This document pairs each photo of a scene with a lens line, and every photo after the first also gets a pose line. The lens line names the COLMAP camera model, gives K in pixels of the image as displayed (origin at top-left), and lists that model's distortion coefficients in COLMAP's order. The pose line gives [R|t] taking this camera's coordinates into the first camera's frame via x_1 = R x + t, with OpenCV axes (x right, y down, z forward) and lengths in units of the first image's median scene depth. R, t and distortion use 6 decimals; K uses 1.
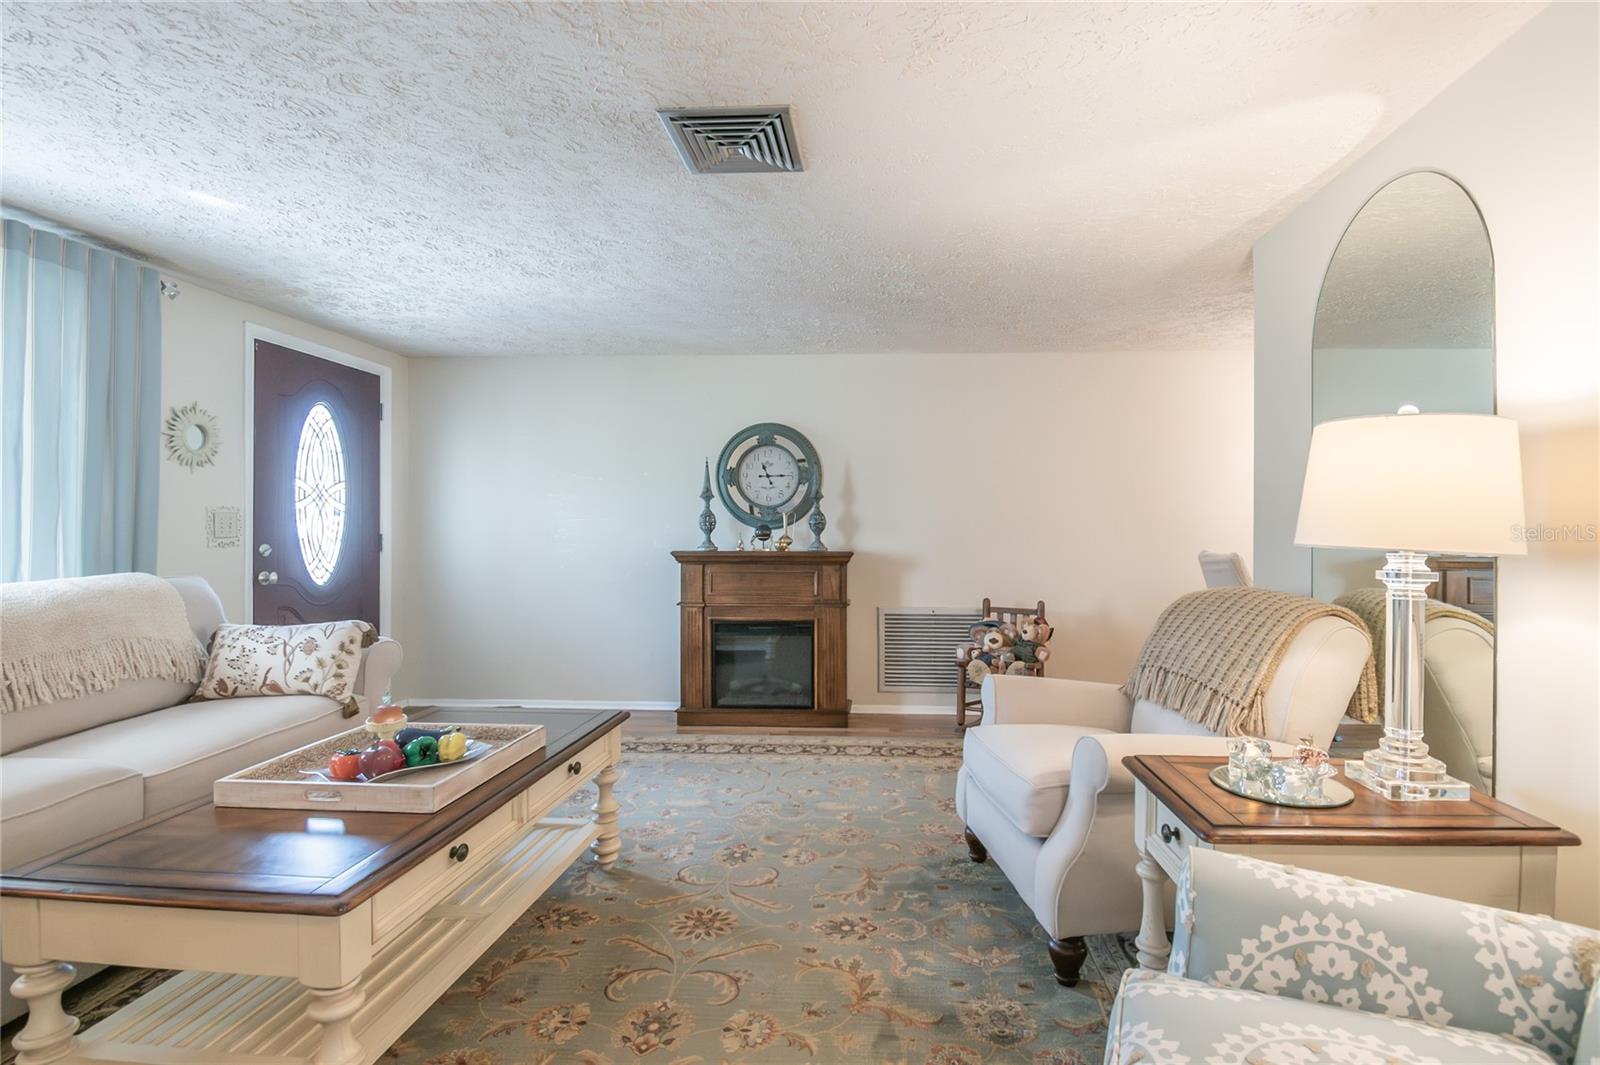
lens RADIAL K [[772.0, 0, 851.4], [0, 772.0, 527.4], [0, 0, 1]] dist [0.000613, -0.010973]
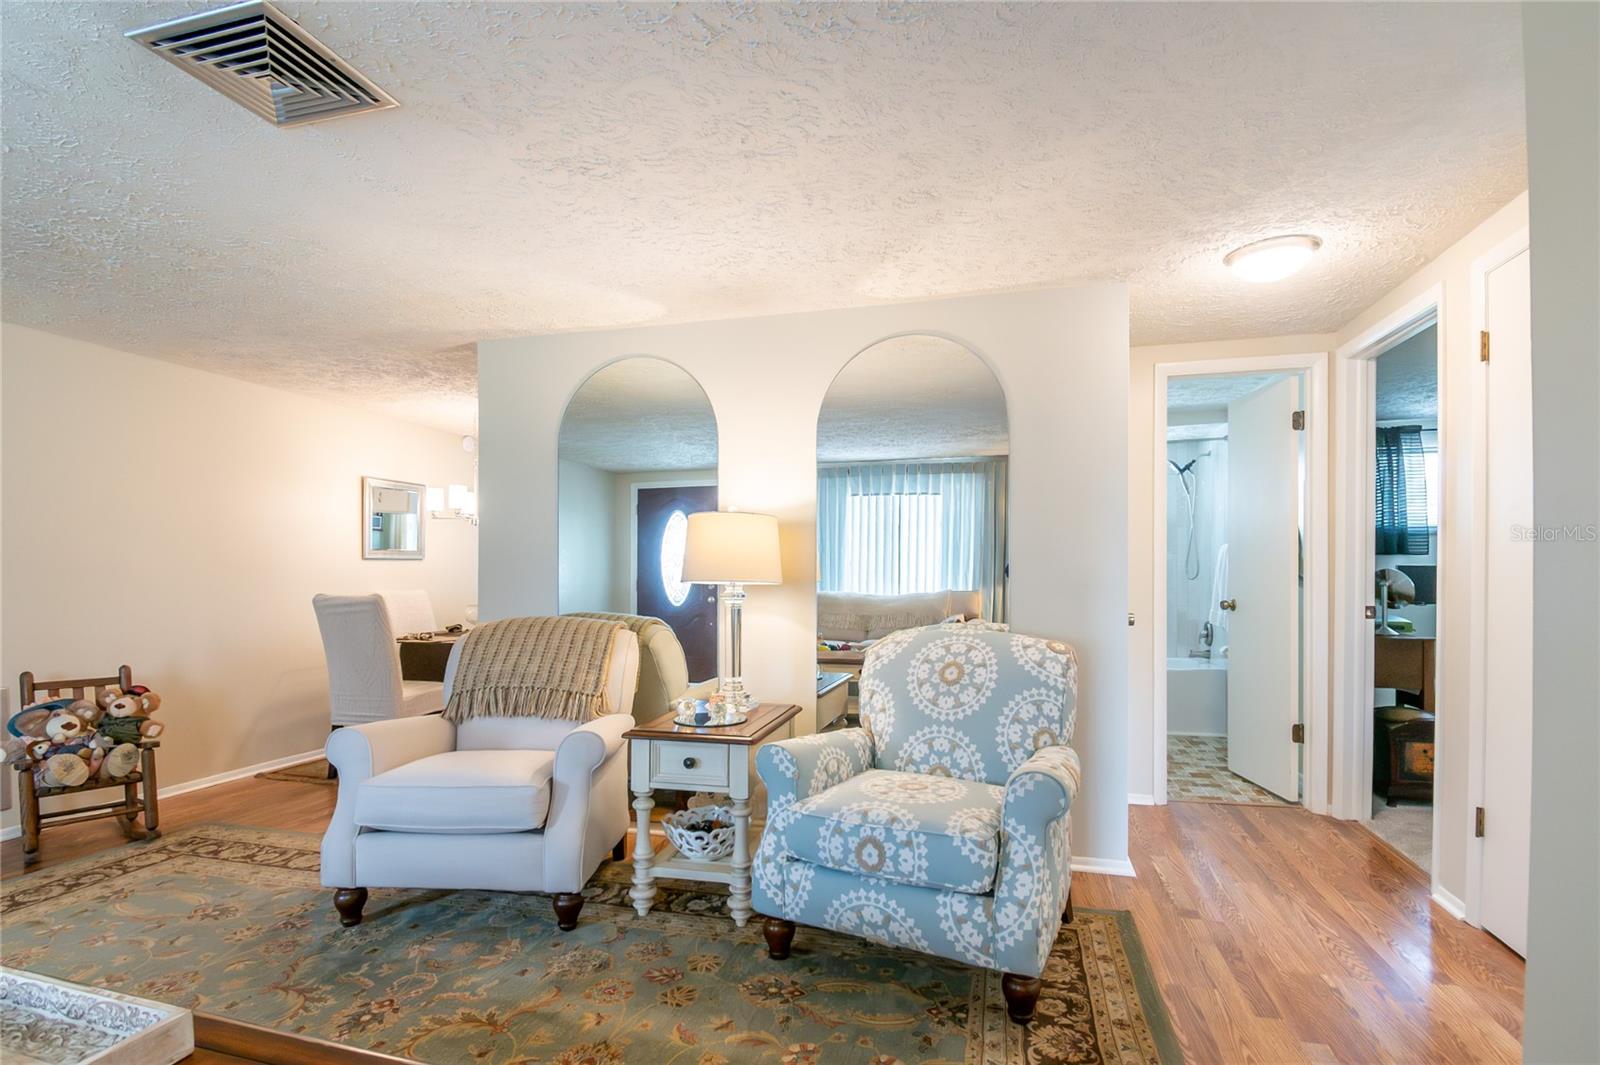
lens RADIAL K [[772.0, 0, 828.0], [0, 772.0, 571.4], [0, 0, 1]] dist [0.000613, -0.010973]
pose [[0.183762, -0.006731, 0.982948, -0.488262], [0.003527, 0.999975, 0.006189, -0.003928], [-0.982964, 0.002329, 0.183781, 0.187419]]
